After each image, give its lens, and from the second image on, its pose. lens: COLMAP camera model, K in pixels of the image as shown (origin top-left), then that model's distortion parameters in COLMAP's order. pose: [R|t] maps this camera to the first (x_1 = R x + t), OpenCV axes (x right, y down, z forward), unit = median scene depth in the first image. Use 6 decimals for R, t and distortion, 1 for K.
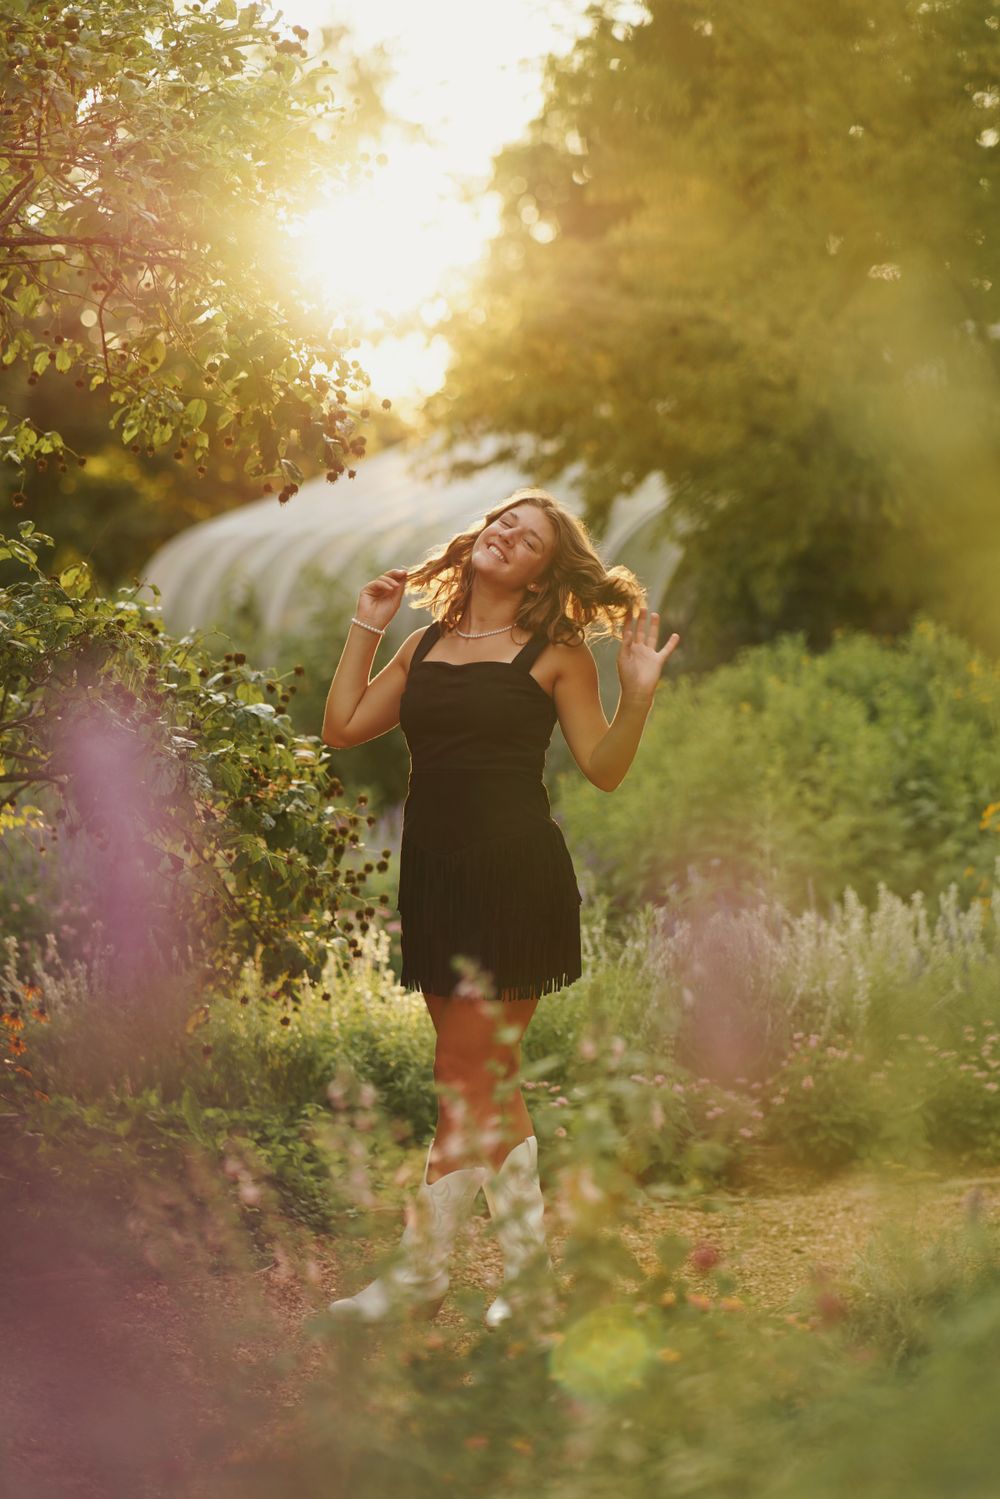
lens RADIAL K [[3637.6, 0, 499.9], [0, 3637.6, 749.8], [0, 0, 1]] dist [0.018780, 0.000000]
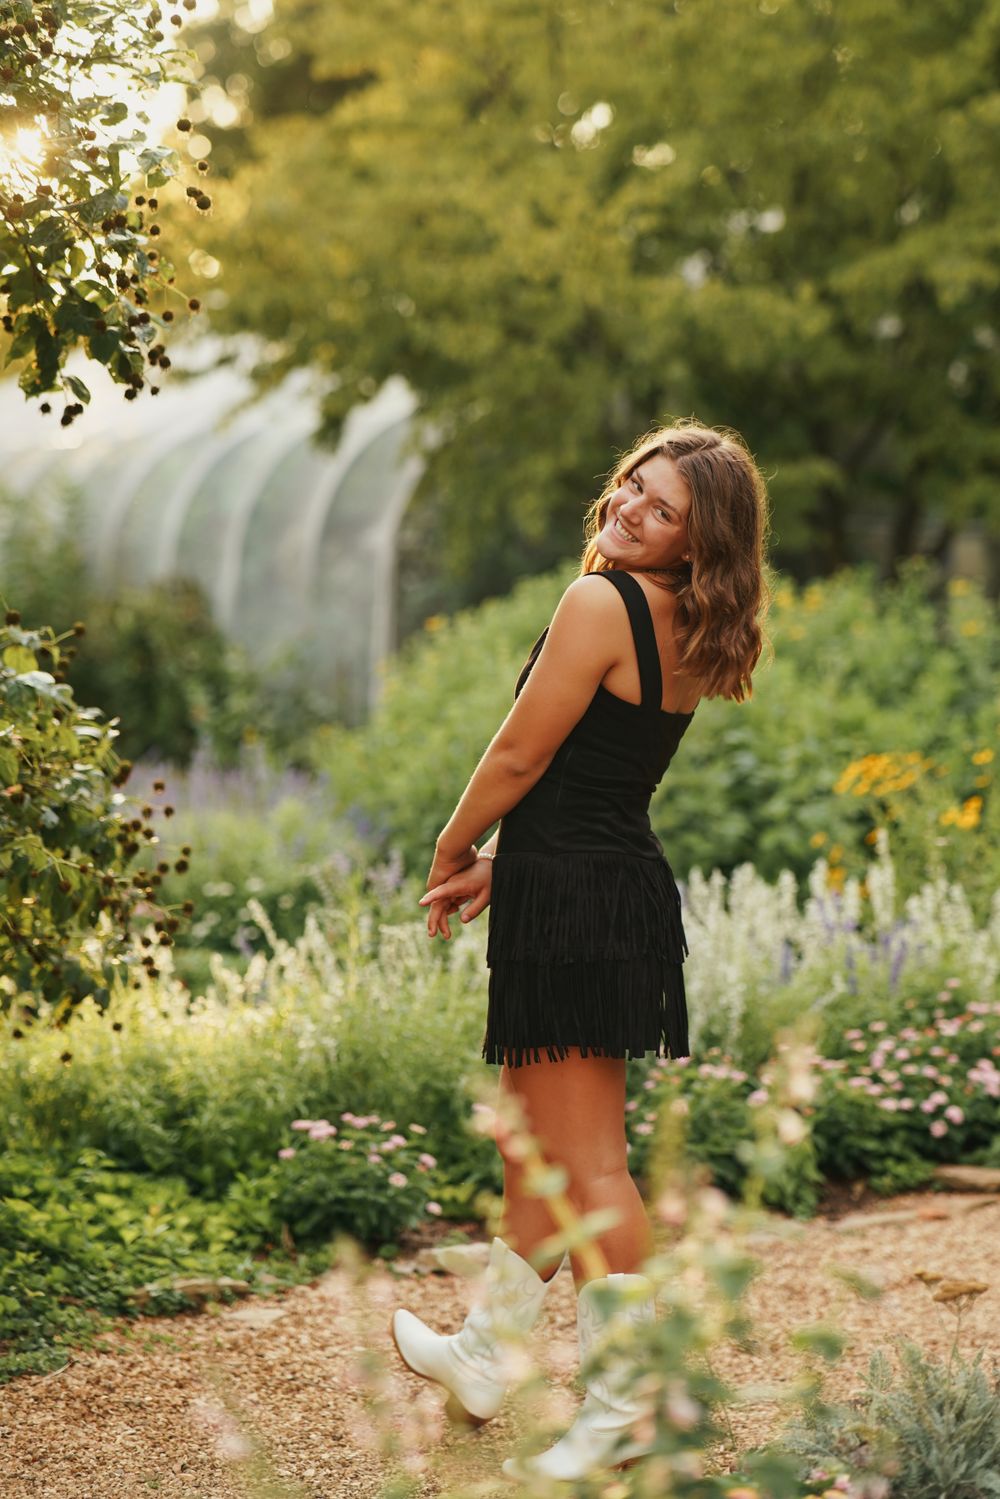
lens RADIAL K [[3637.6, 0, 510.3], [0, 3637.6, 681.4], [0, 0, 1]] dist [0.018780, 0.000000]
pose [[0.993326, -0.013028, 0.114605, -0.050239], [0.011949, 0.999878, 0.010091, -0.016509], [-0.114722, -0.008655, 0.993360, 0.166046]]
